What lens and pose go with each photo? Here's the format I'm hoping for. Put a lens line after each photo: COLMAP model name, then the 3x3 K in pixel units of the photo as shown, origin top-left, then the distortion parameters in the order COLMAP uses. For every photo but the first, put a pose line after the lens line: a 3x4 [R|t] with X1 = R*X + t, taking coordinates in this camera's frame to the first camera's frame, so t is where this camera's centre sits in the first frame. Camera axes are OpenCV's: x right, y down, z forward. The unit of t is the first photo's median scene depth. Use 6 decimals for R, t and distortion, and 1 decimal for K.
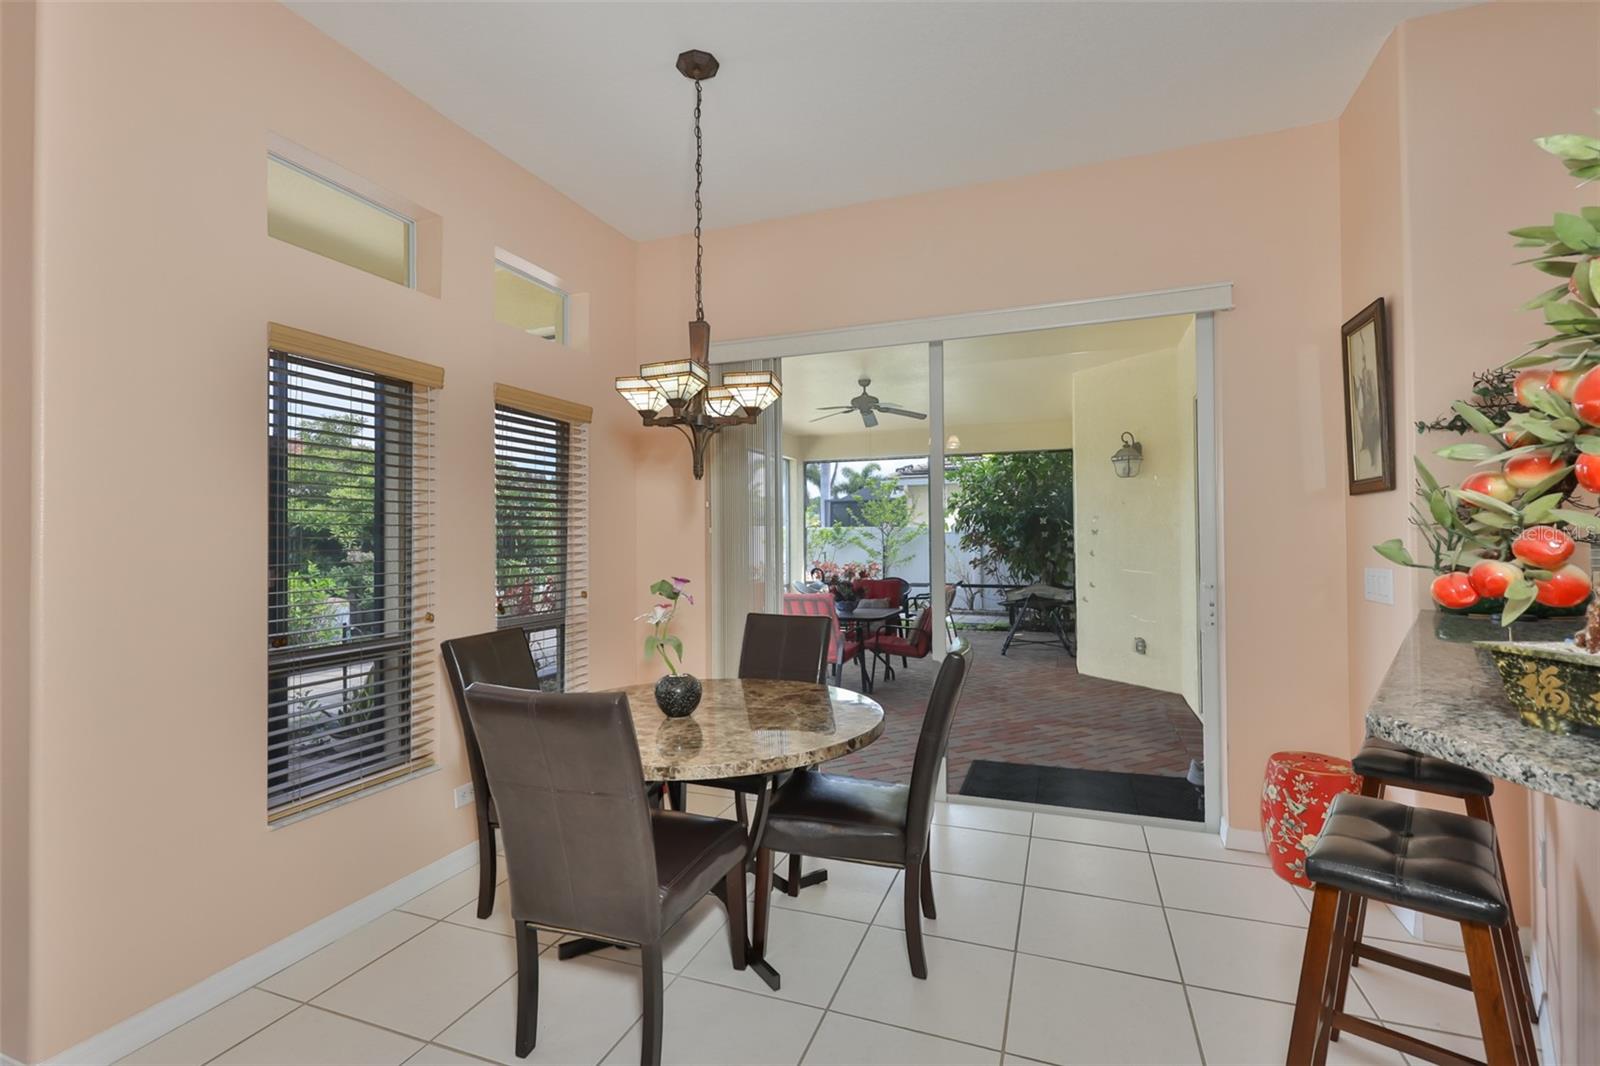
lens RADIAL K [[693.8, 0, 811.5], [0, 693.8, 526.9], [0, 0, 1]] dist [-0.006781, 0.000386]
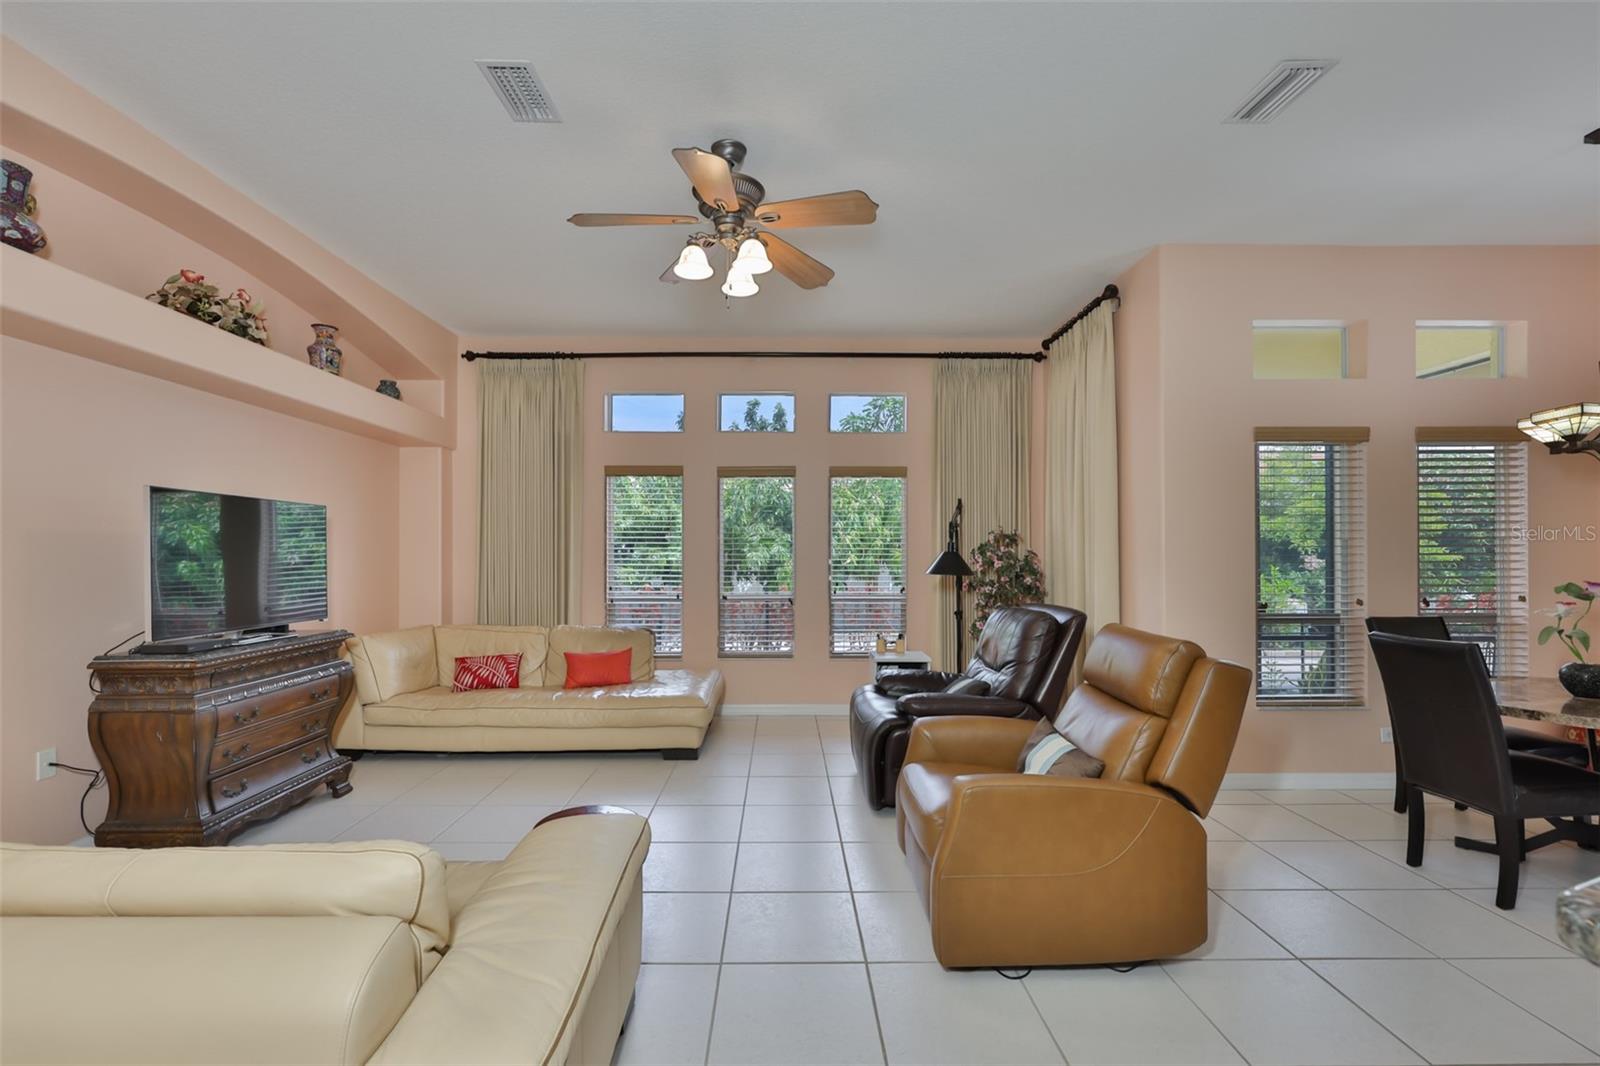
lens RADIAL K [[693.8, 0, 790.4], [0, 693.8, 542.4], [0, 0, 1]] dist [-0.006781, 0.000386]
pose [[0.331685, -0.006733, -0.943366, 0.353369], [0.016187, 0.999868, -0.001445, -0.010442], [0.943251, -0.014791, 0.331750, -0.508466]]
